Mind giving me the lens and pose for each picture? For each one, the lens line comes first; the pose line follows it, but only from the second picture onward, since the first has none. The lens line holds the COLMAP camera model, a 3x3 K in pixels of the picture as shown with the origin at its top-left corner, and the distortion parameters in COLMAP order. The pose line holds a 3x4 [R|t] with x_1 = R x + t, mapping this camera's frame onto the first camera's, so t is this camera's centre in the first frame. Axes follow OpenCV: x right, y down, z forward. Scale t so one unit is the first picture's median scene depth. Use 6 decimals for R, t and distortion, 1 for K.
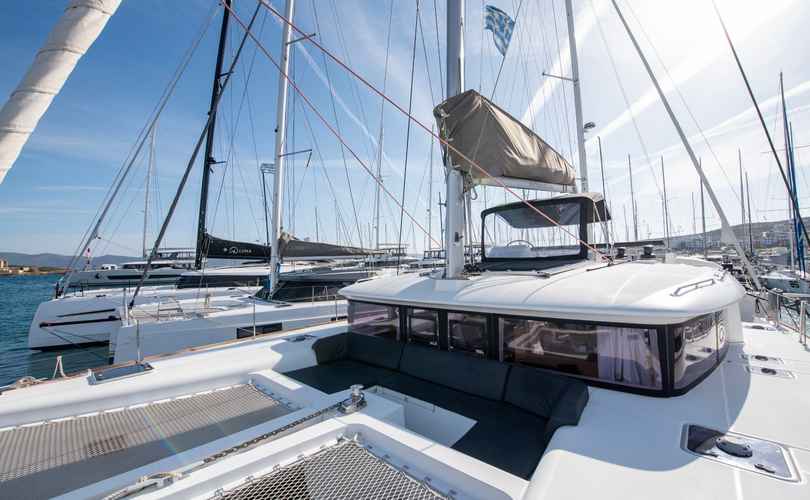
lens RADIAL K [[331.1, 0, 400.6], [0, 331.1, 245.1], [0, 0, 1]] dist [-0.001204, -0.000324]
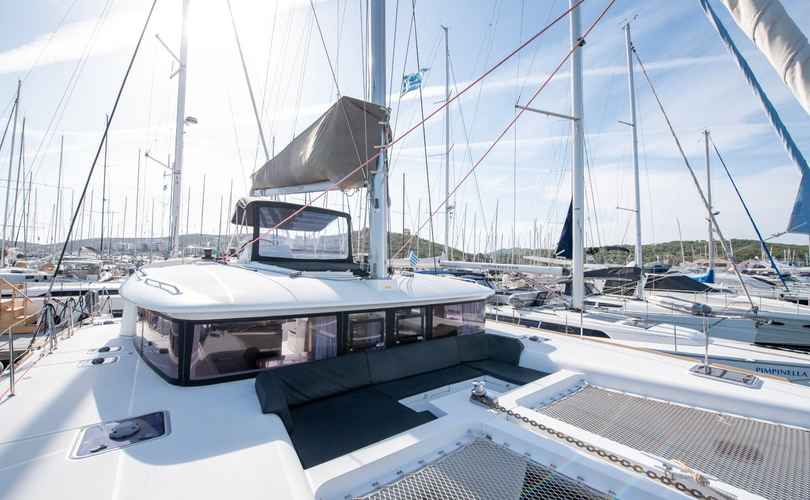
lens RADIAL K [[331.1, 0, 400.6], [0, 331.1, 245.1], [0, 0, 1]] dist [-0.001204, -0.000324]
pose [[0.165480, 0.066748, 0.983952, -0.872373], [-0.065592, 0.996243, -0.056550, 0.051128], [-0.984030, -0.055181, 0.169236, 0.777075]]
